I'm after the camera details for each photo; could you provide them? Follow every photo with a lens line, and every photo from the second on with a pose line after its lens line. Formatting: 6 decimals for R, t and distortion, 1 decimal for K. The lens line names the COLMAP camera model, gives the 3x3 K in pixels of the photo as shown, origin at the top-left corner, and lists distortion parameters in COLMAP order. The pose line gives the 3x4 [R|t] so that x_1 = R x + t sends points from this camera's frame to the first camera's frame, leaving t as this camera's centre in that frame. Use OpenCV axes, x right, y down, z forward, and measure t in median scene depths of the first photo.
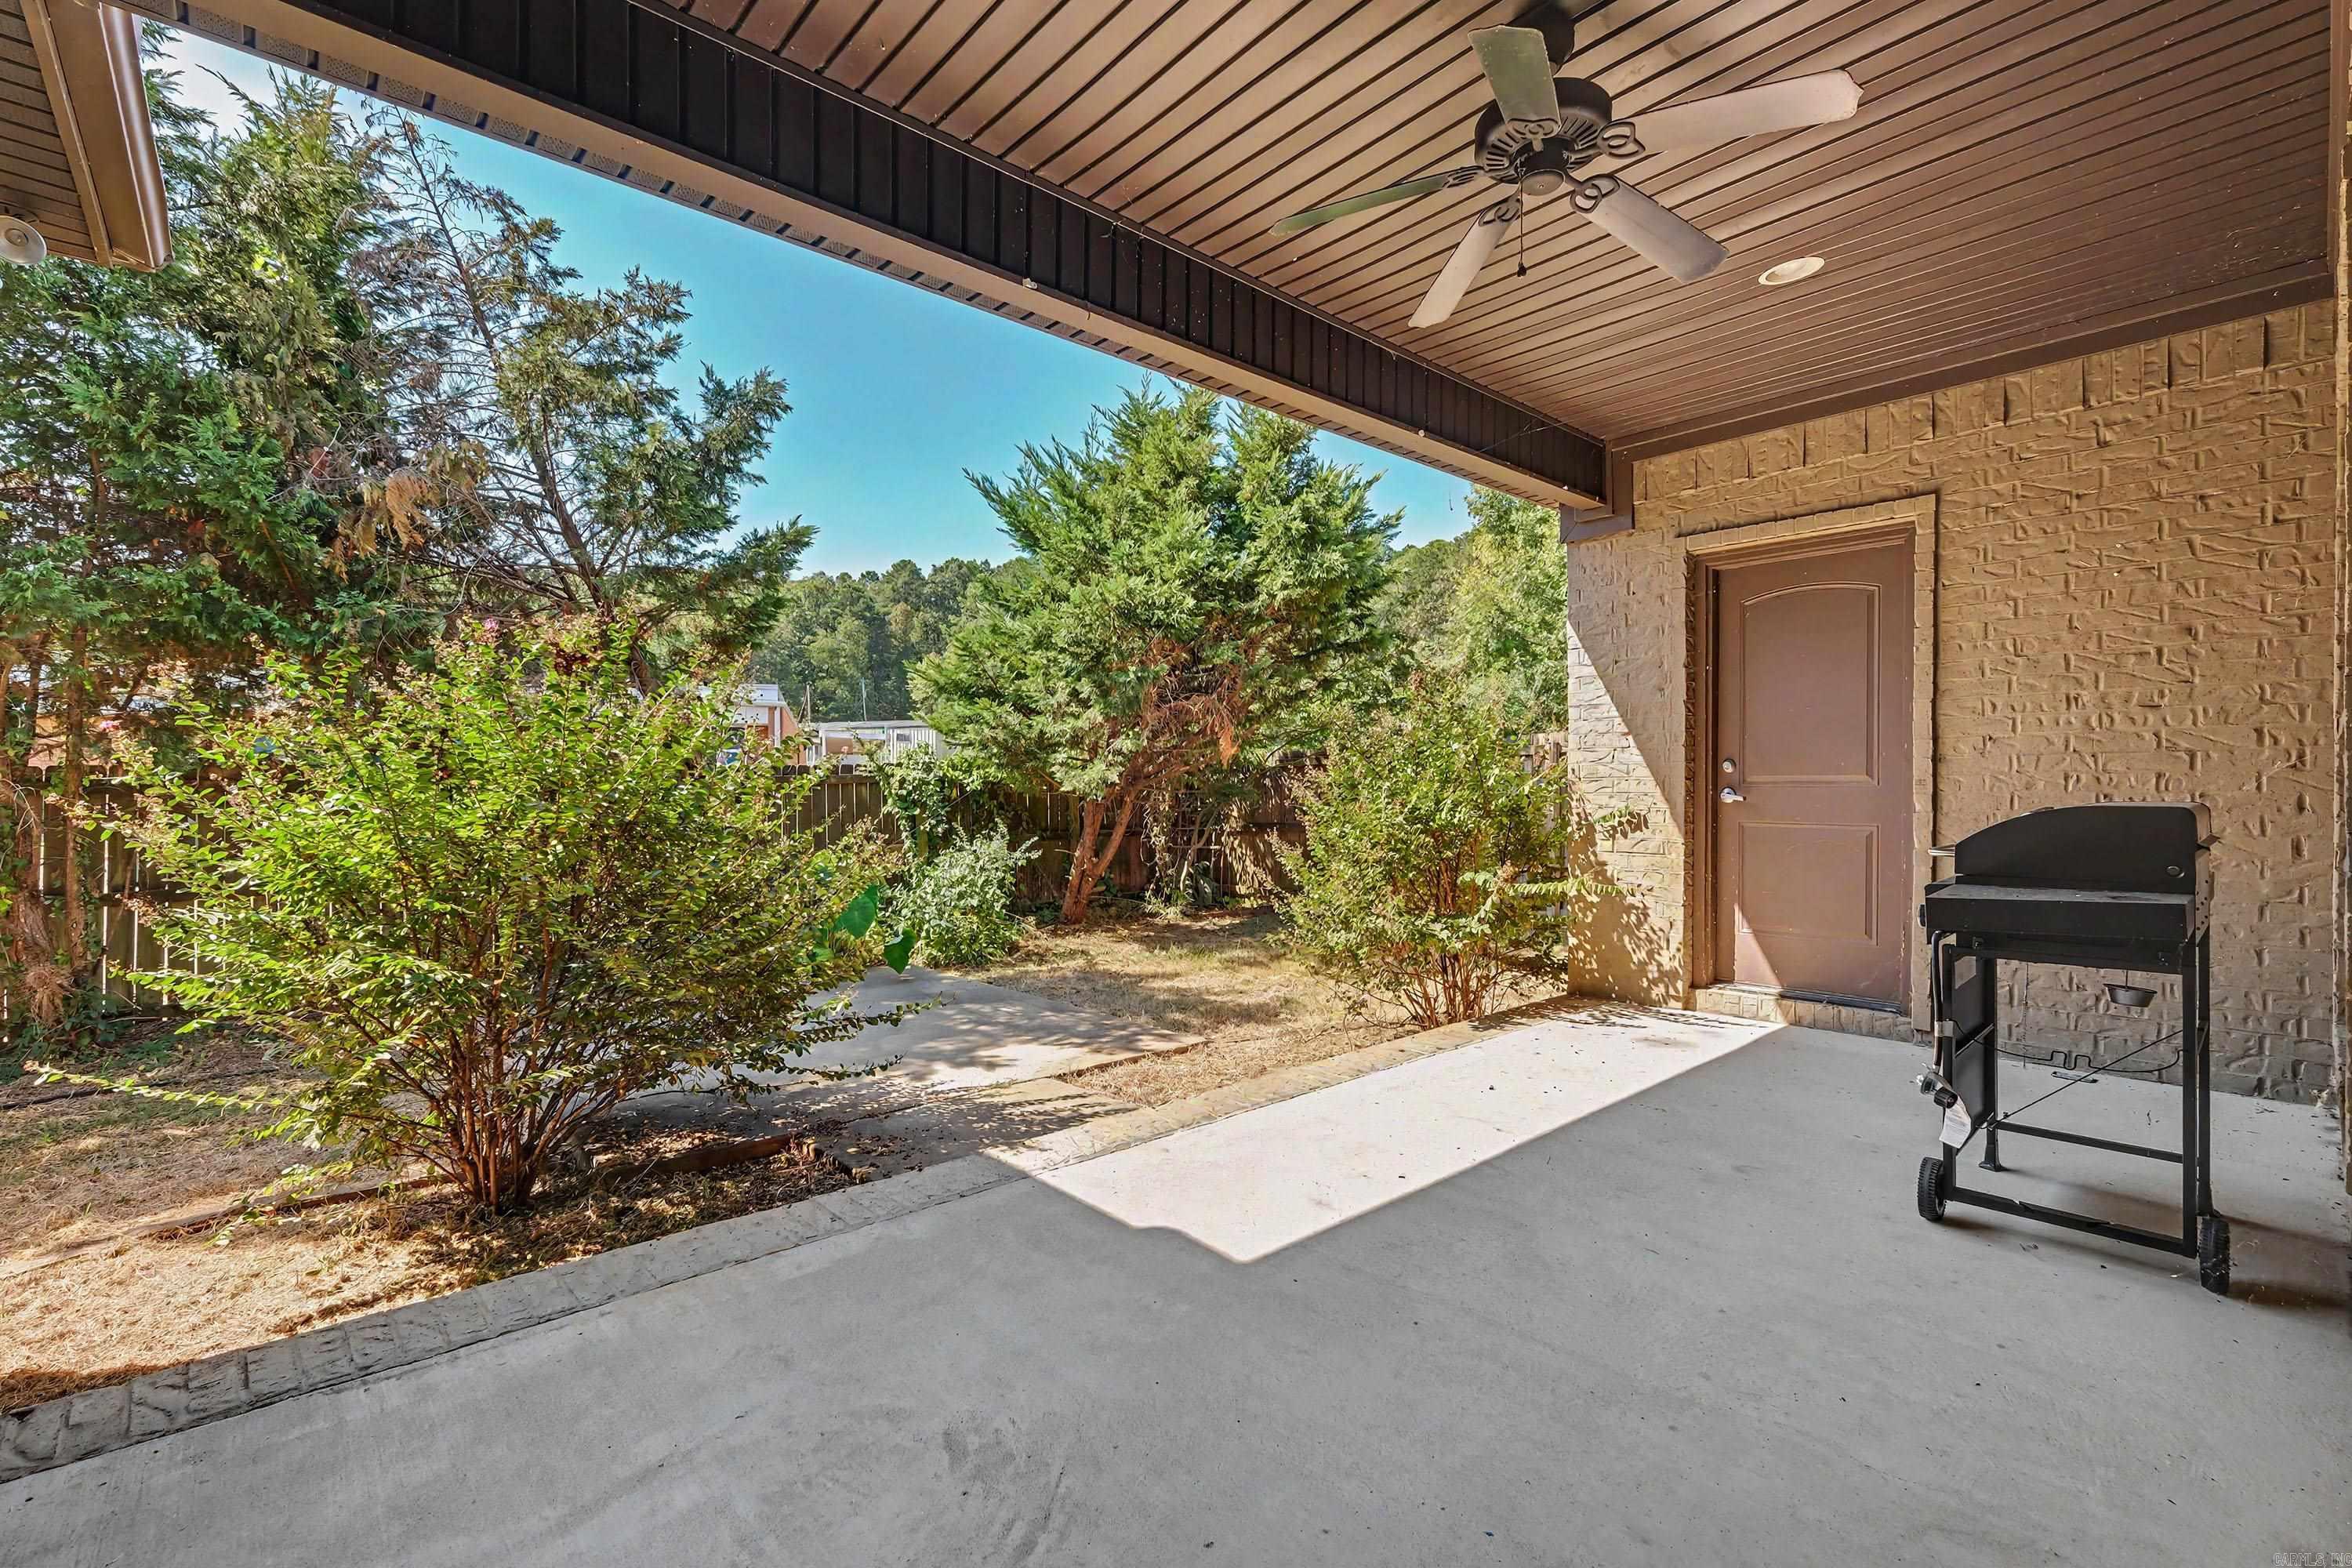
lens RADIAL K [[1032.6, 0, 1167.8], [0, 1032.6, 792.8], [0, 0, 1]] dist [-0.006804, 0.000921]
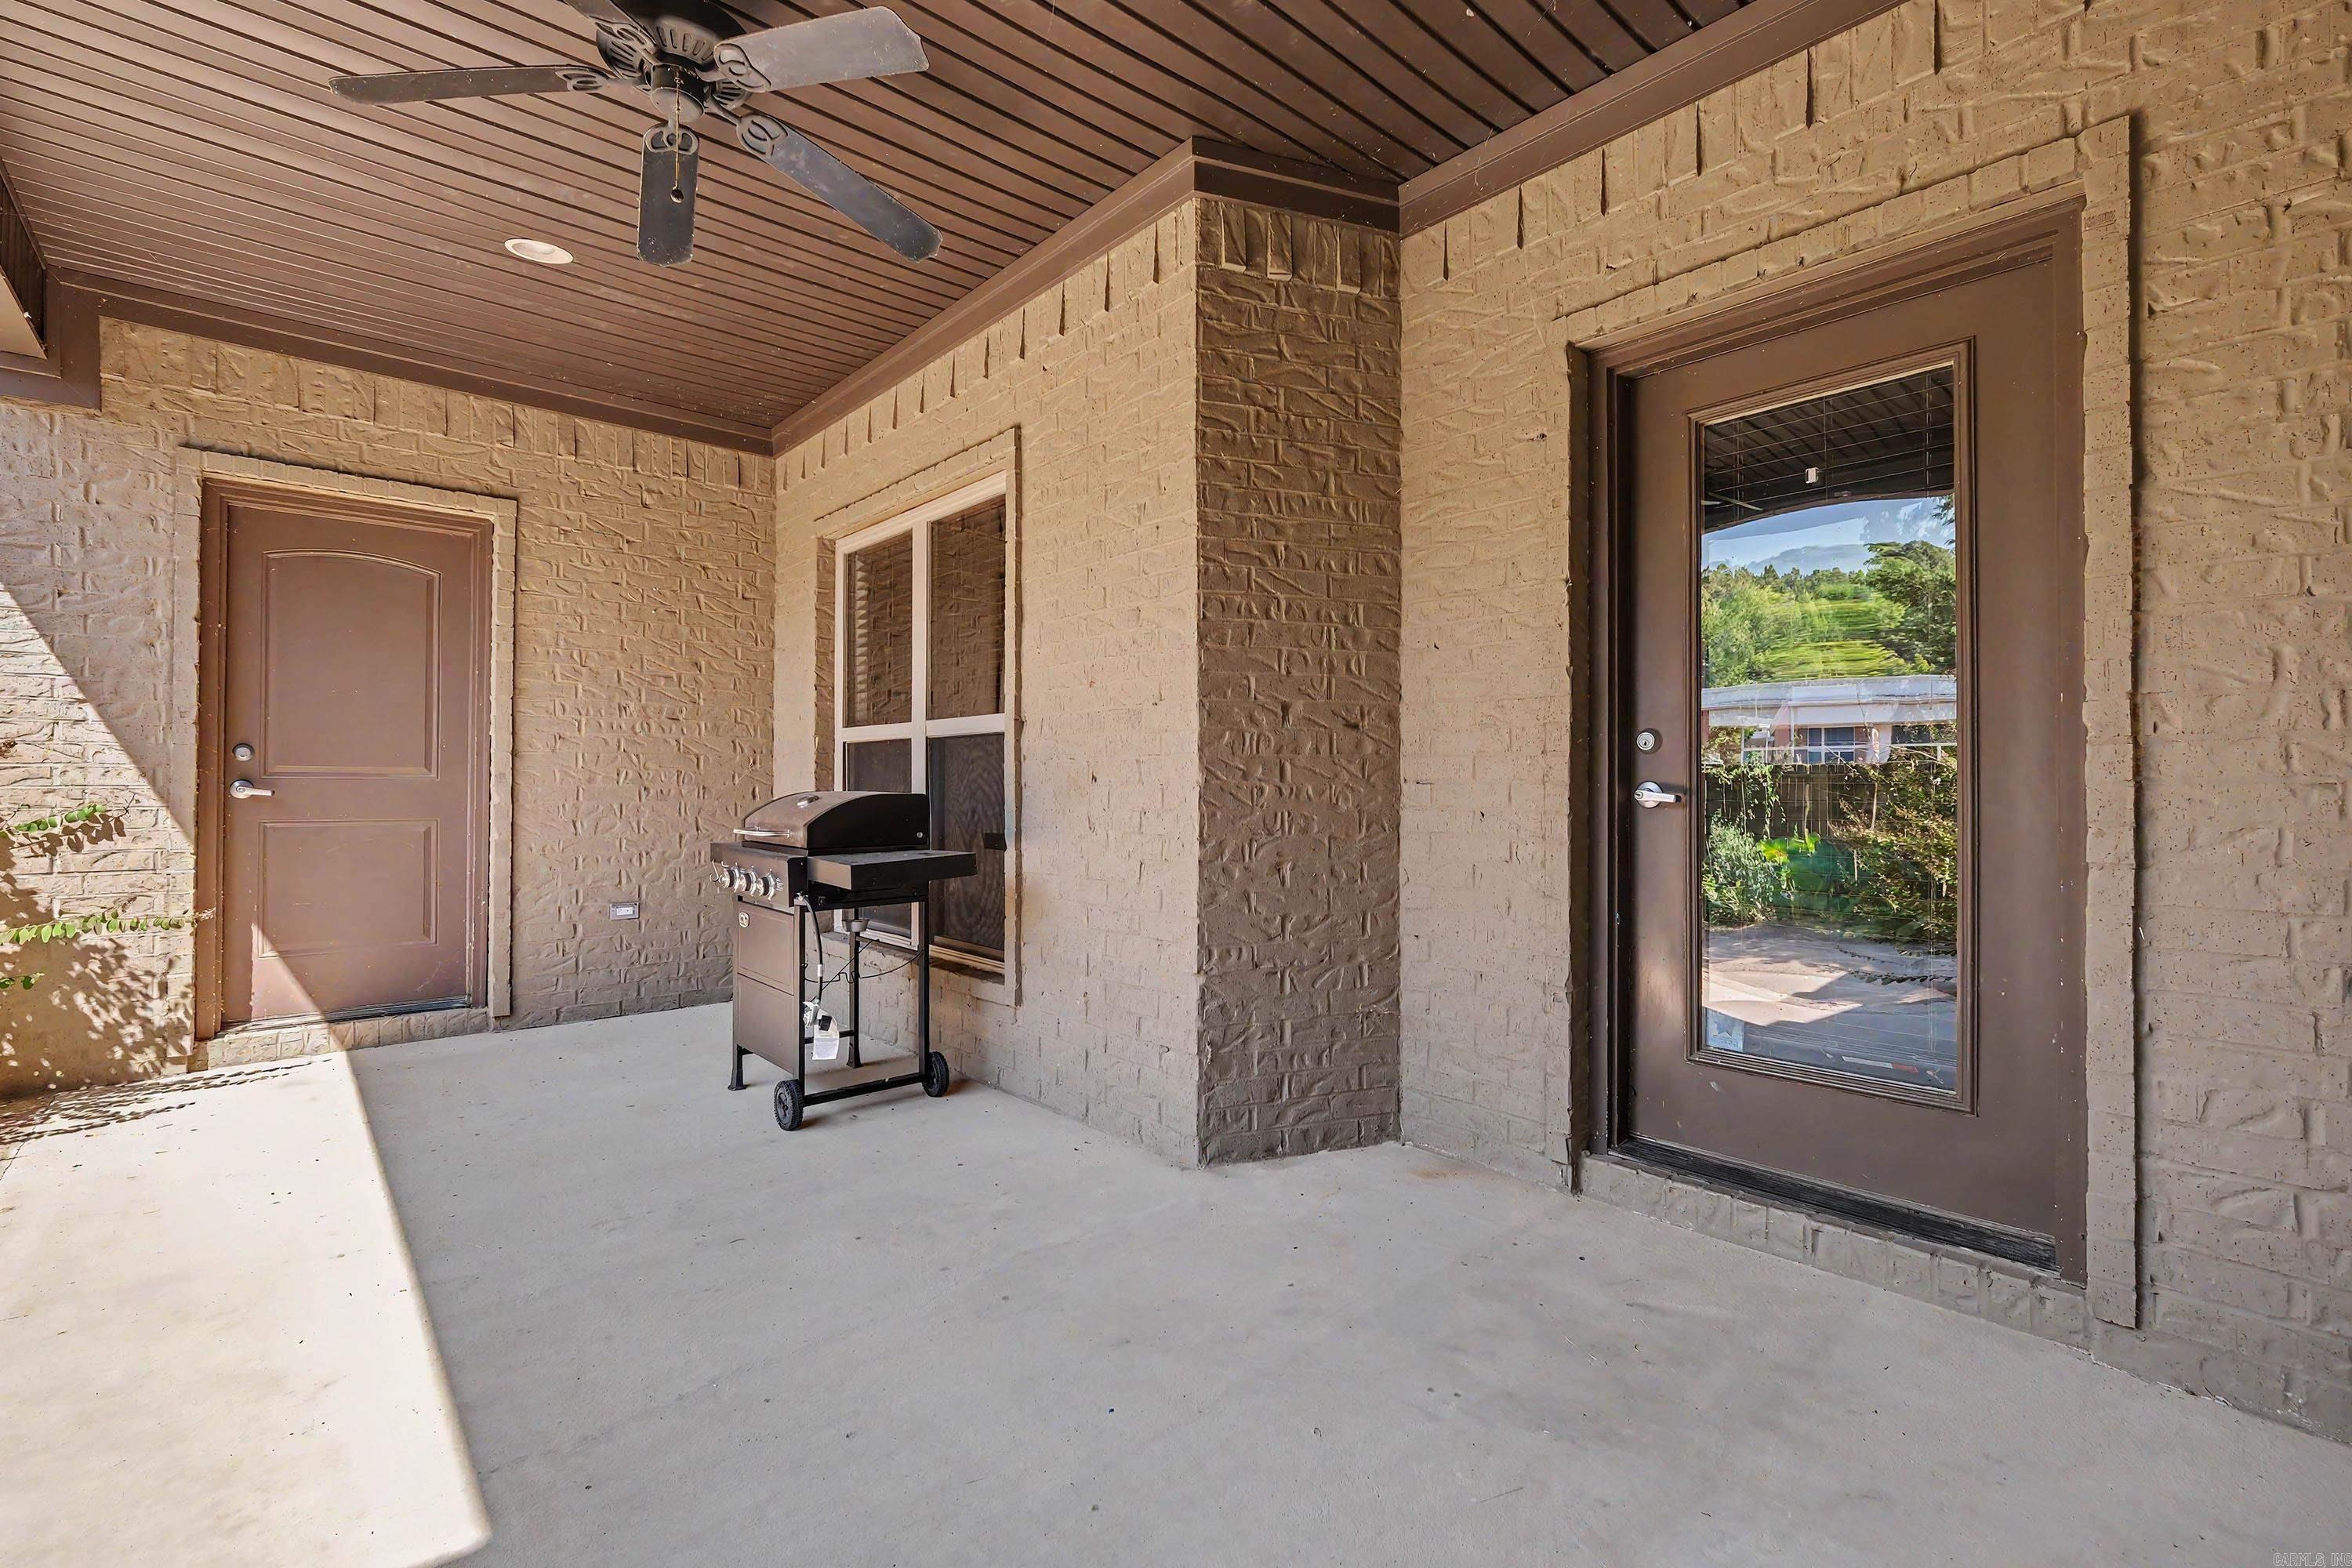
lens RADIAL K [[1032.6, 0, 1177.5], [0, 1032.6, 781.2], [0, 0, 1]] dist [-0.006804, 0.000921]
pose [[0.000031, 0.007235, 0.999974, -0.267406], [0.003039, 0.999969, -0.007235, 0.004123], [-0.999995, 0.003039, 0.000009, 0.287839]]
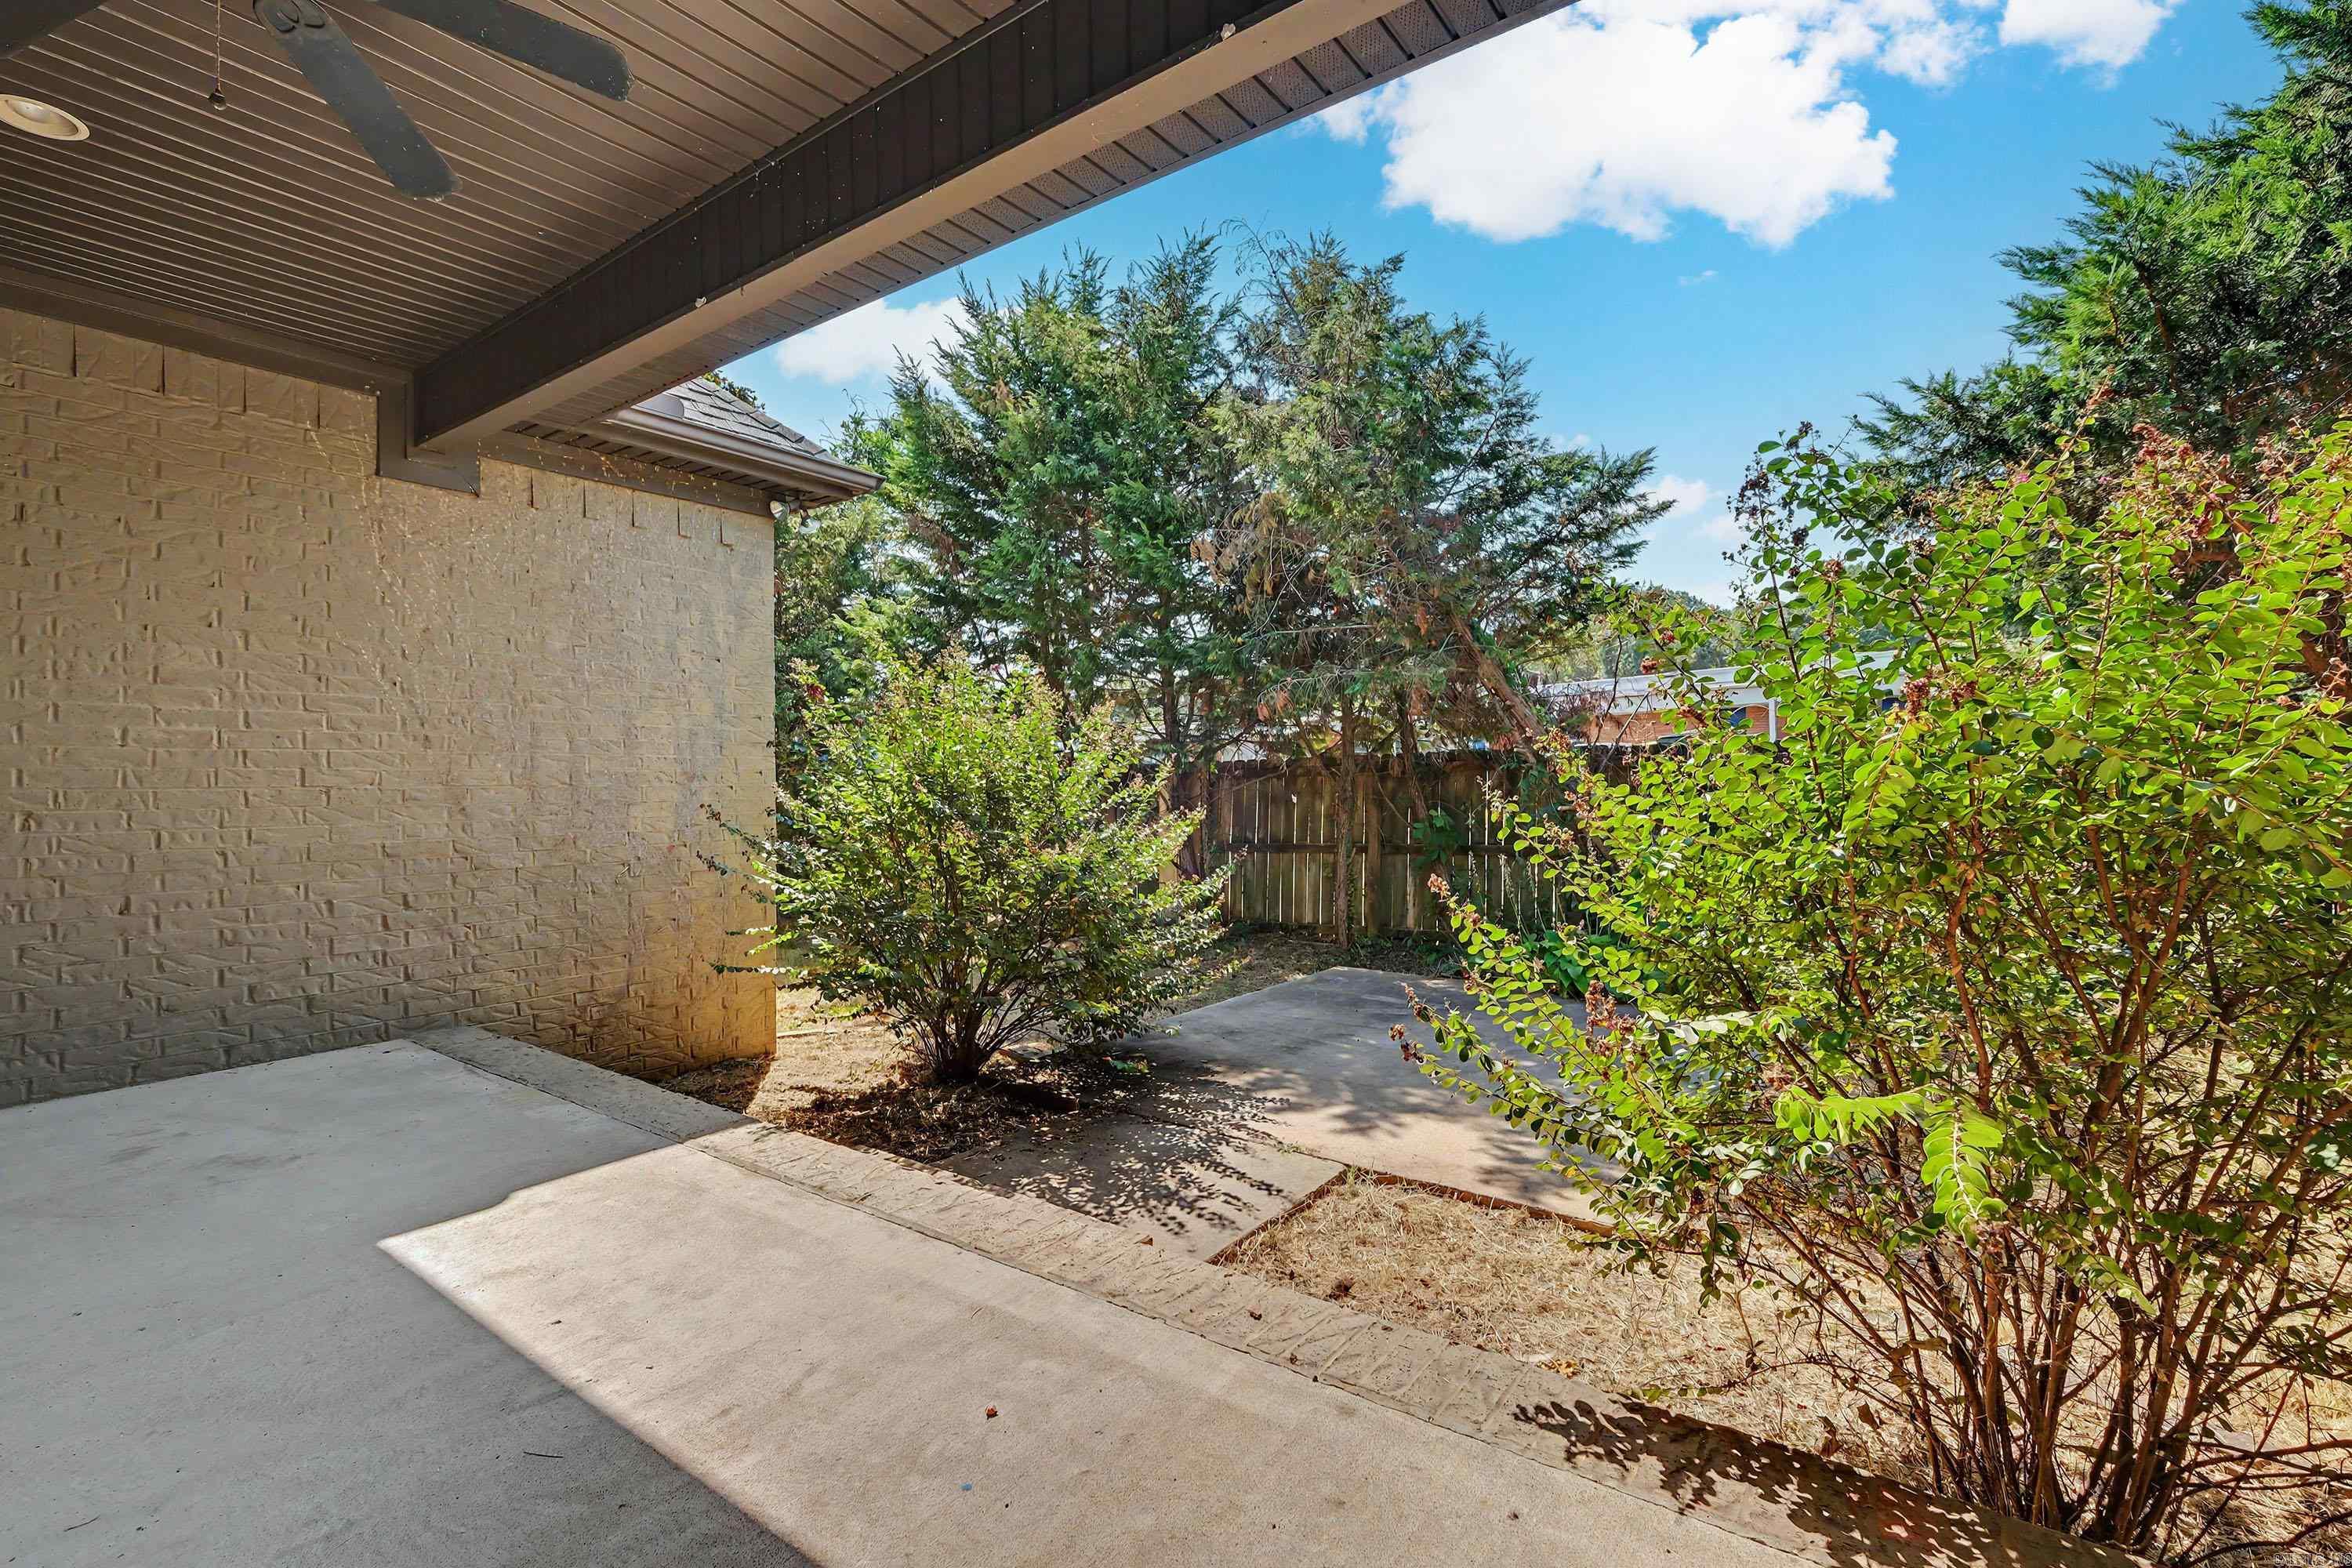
lens RADIAL K [[1032.6, 0, 1162.9], [0, 1032.6, 775.2], [0, 0, 1]] dist [-0.006804, 0.000921]
pose [[0.213739, -0.001827, -0.976889, 0.617543], [0.007117, 0.999975, -0.000313, -0.005086], [0.976865, -0.006885, 0.213746, 0.761827]]
